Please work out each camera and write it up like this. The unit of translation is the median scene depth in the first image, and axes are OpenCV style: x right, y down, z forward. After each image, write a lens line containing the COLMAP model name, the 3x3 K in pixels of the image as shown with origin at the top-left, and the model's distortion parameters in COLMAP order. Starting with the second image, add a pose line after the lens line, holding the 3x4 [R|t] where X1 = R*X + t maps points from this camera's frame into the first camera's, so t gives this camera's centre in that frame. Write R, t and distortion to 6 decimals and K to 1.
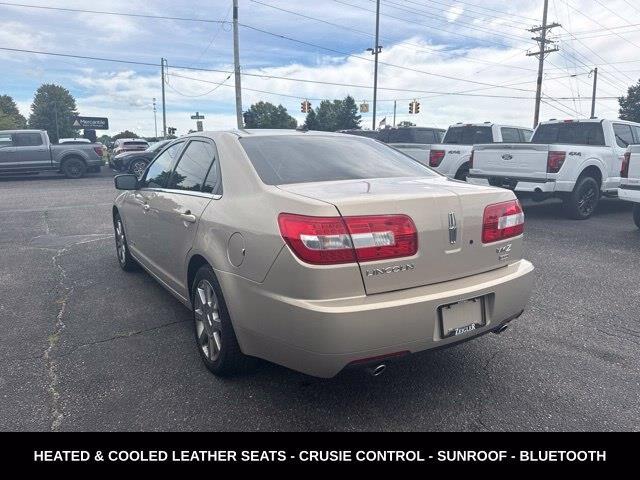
lens RADIAL K [[491.6, 0, 320.0], [0, 491.6, 240.0], [0, 0, 1]] dist [0.057004, -0.100799]
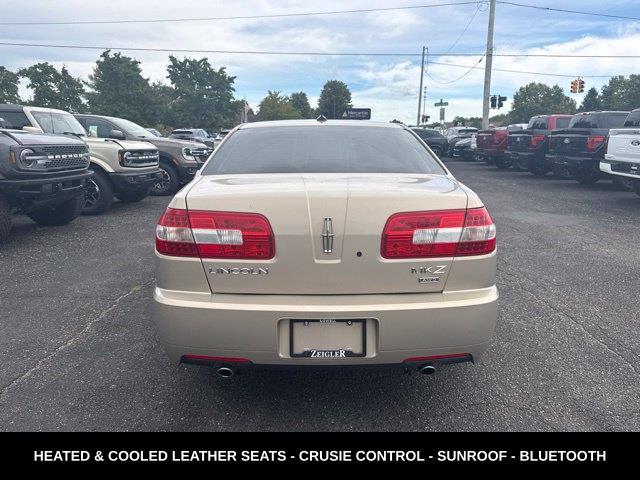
lens RADIAL K [[494.2, 0, 320.0], [0, 494.2, 240.0], [0, 0, 1]] dist [-0.001989, -0.021788]
pose [[0.825044, 0.108803, -0.554495, 0.110778], [-0.094120, 0.994040, 0.055007, -0.009067], [0.557175, 0.006806, 0.830367, 0.042746]]
